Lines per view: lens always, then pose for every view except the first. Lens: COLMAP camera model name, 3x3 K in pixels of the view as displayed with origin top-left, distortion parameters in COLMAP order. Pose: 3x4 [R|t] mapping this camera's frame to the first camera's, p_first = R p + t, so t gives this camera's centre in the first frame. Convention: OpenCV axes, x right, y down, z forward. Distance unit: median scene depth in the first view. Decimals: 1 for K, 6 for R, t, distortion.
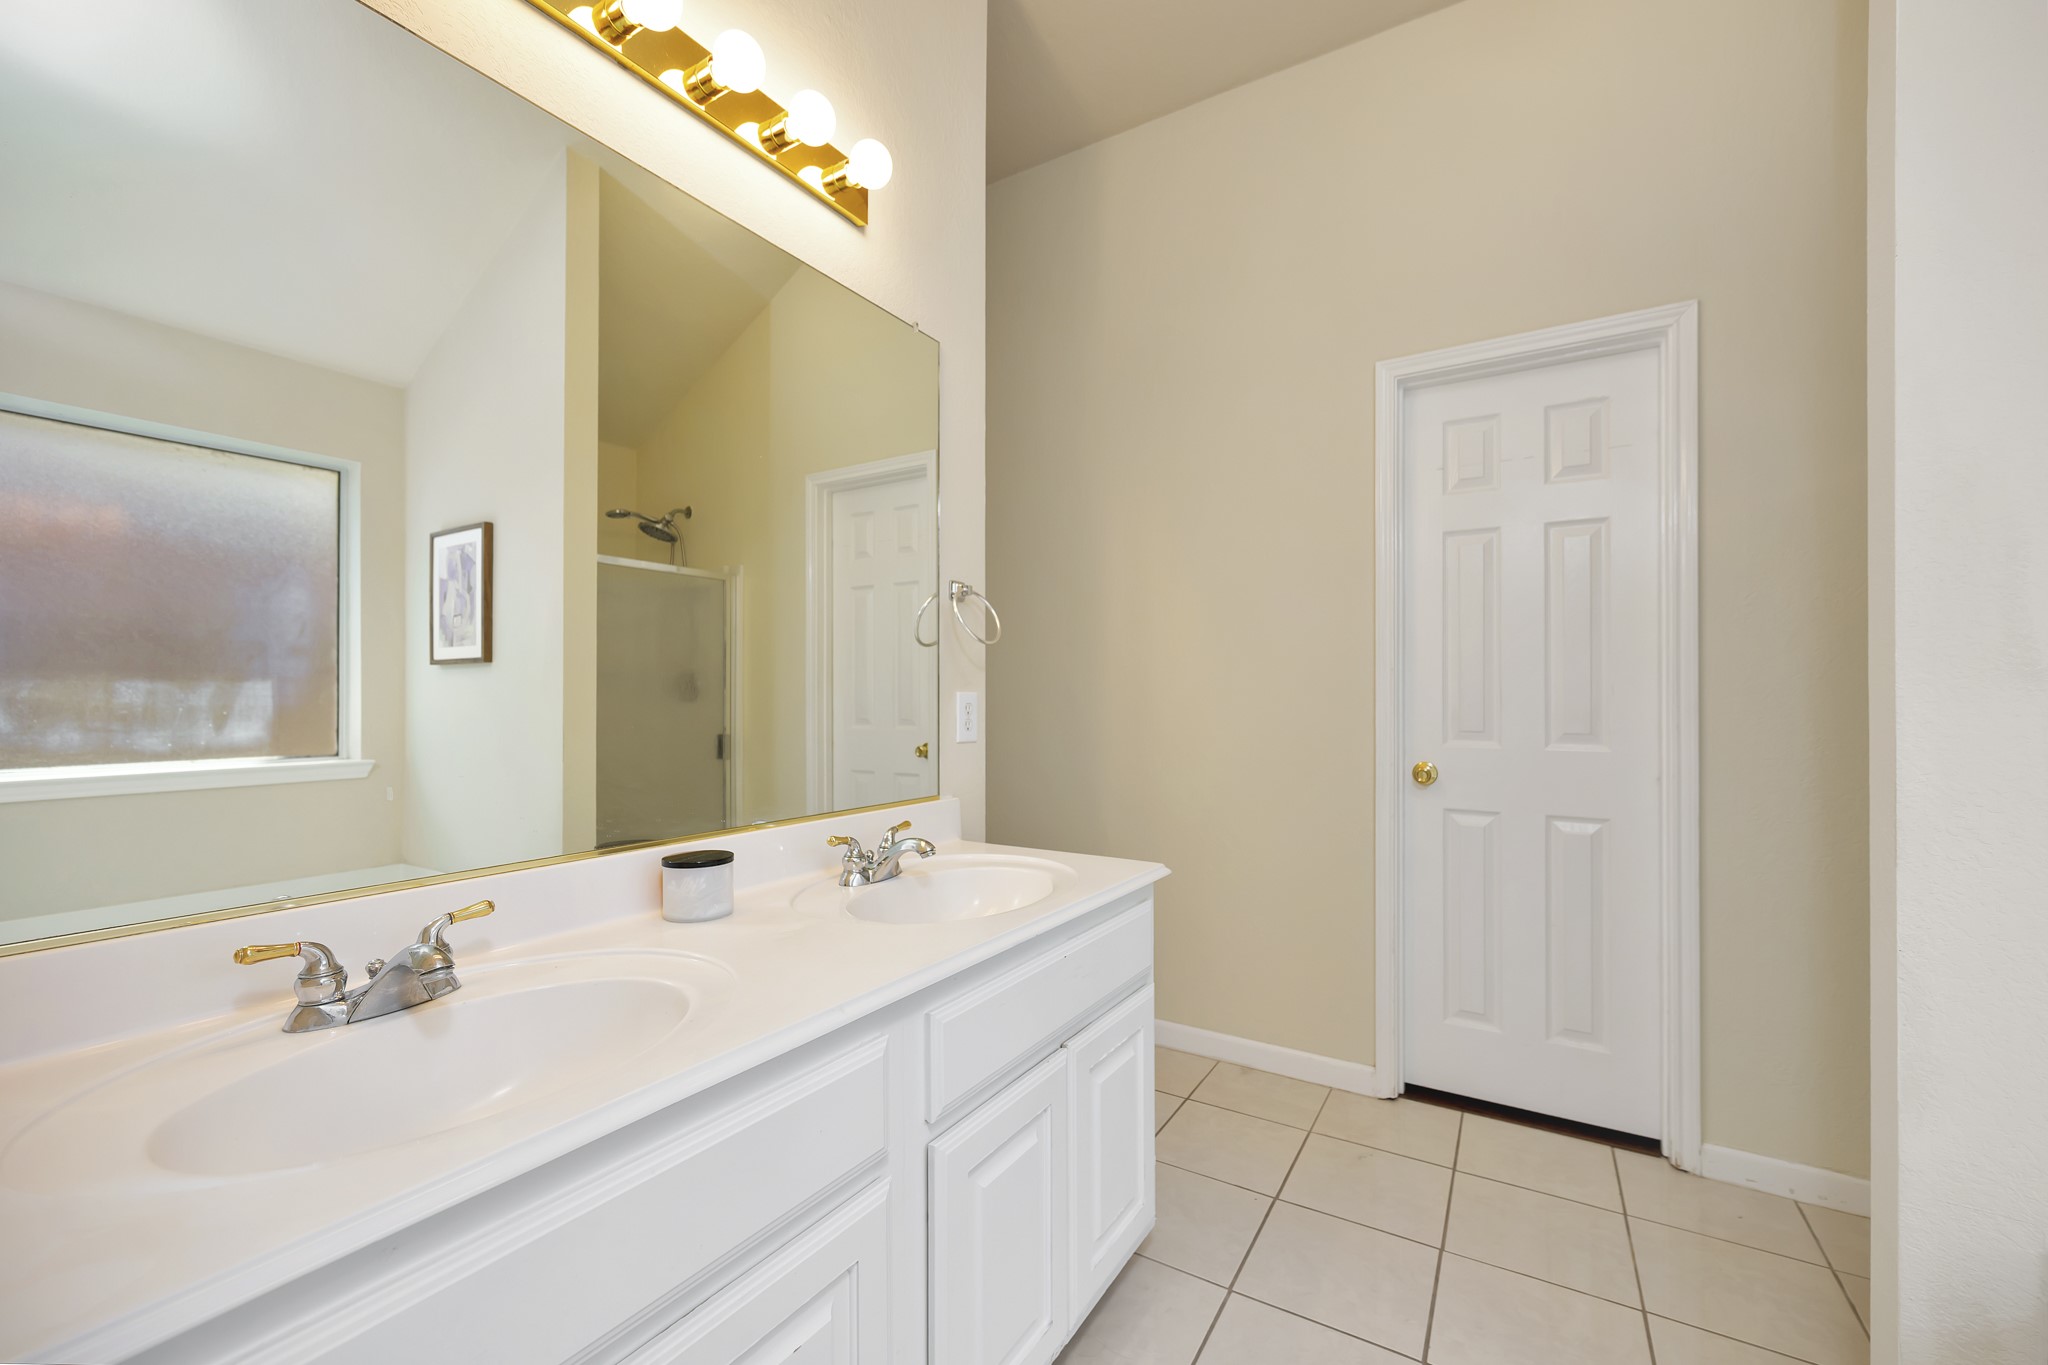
lens RADIAL K [[822.0, 0, 1035.7], [0, 822.0, 704.4], [0, 0, 1]] dist [0.004373, 0.000327]
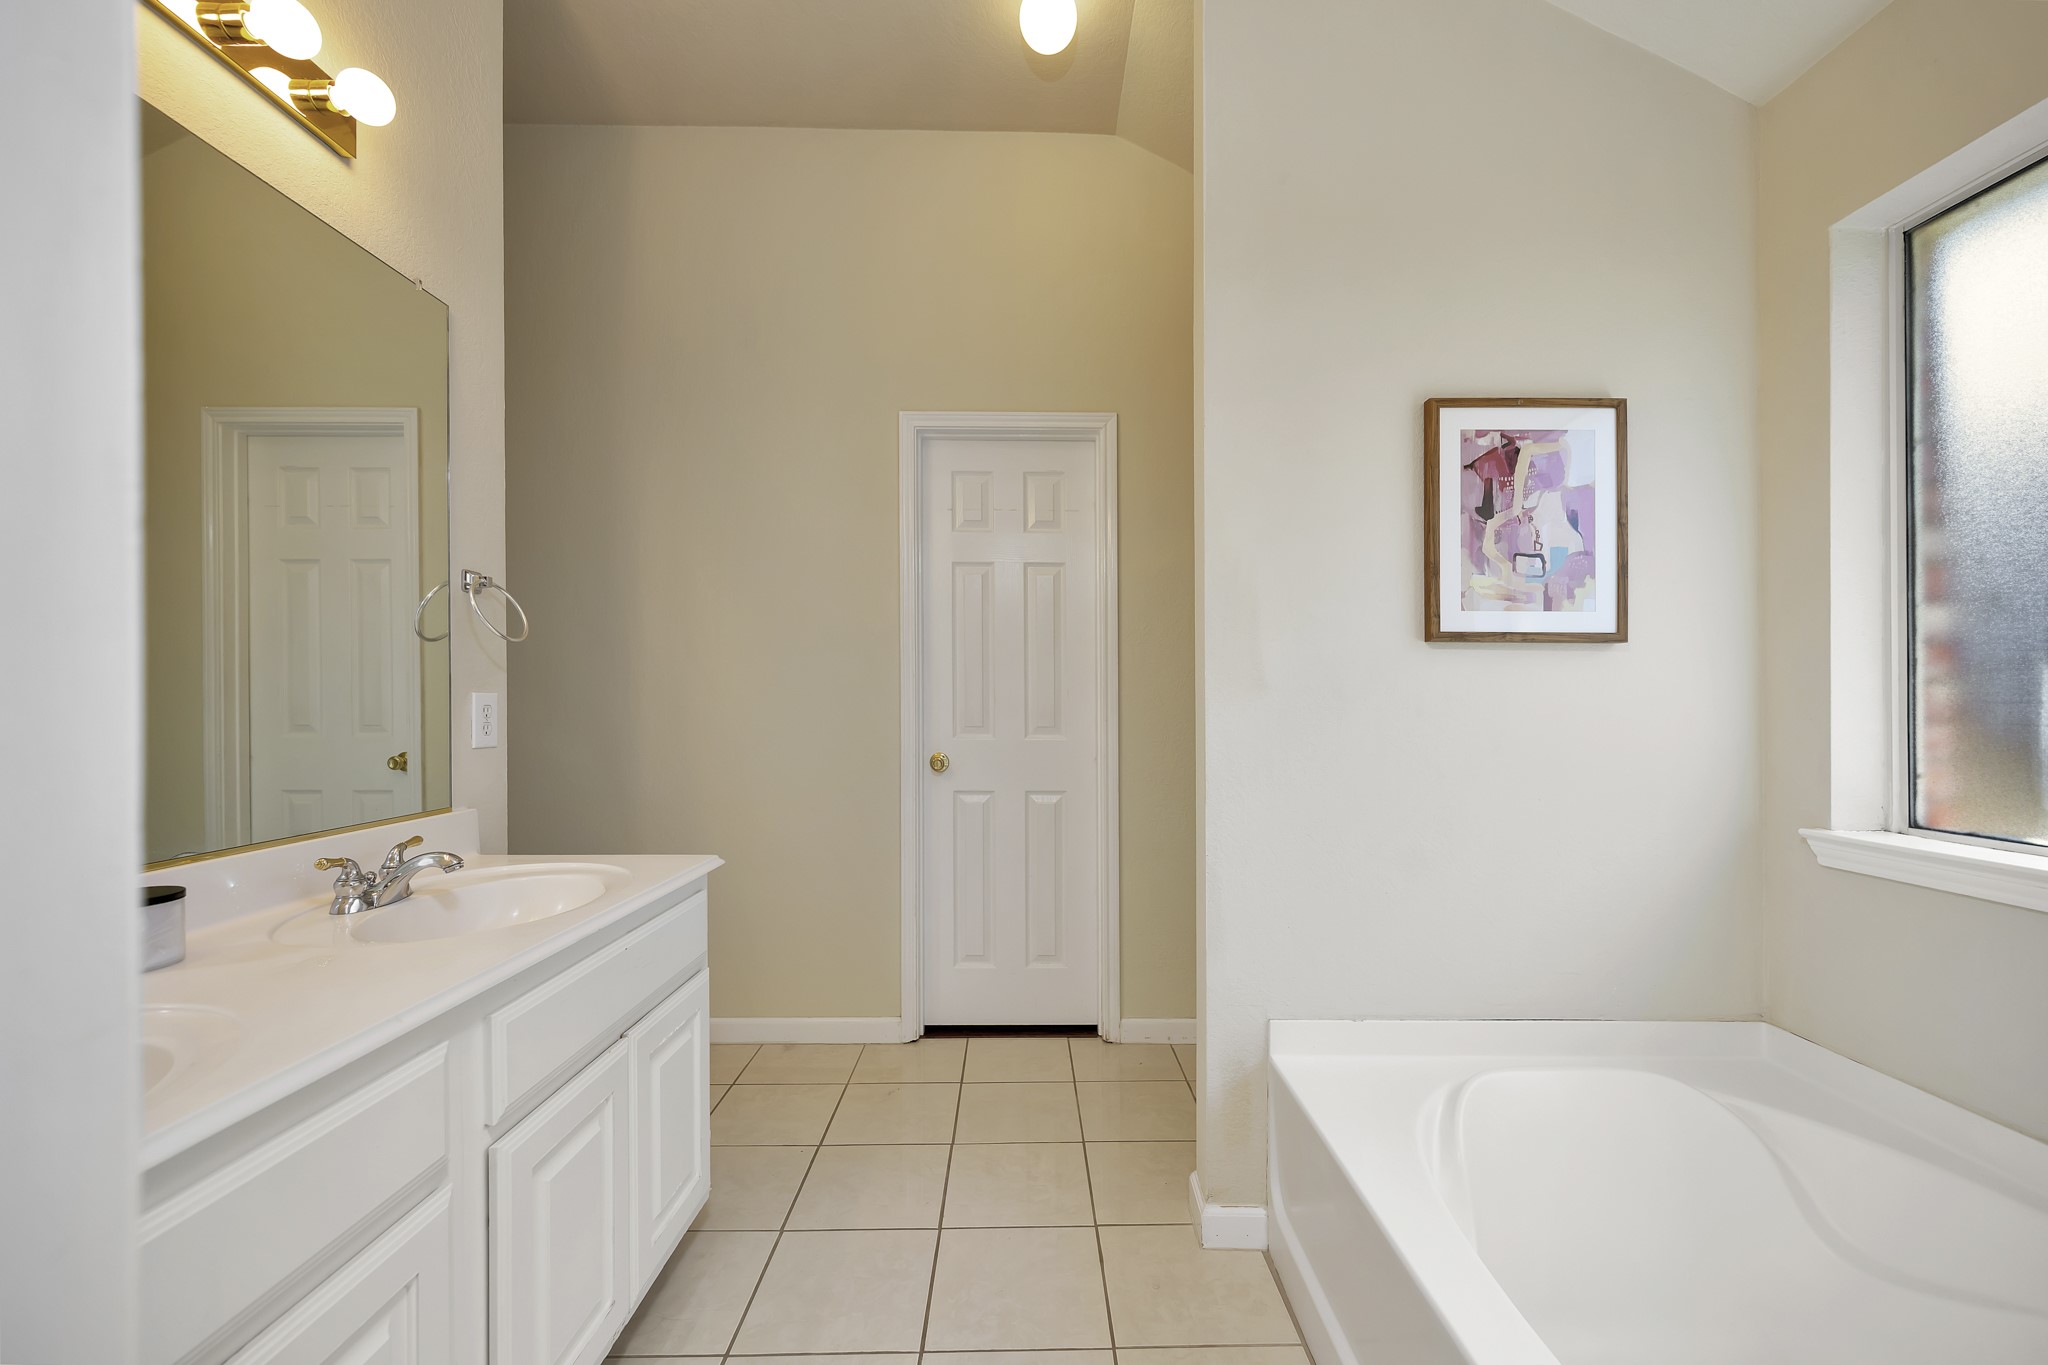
lens RADIAL K [[822.0, 0, 1035.7], [0, 822.0, 704.4], [0, 0, 1]] dist [0.004373, 0.000327]
pose [[0.847430, -0.003174, 0.530898, -0.053039], [0.003099, 0.999995, 0.001032, -0.001438], [-0.530898, 0.000771, 0.847435, -0.108097]]
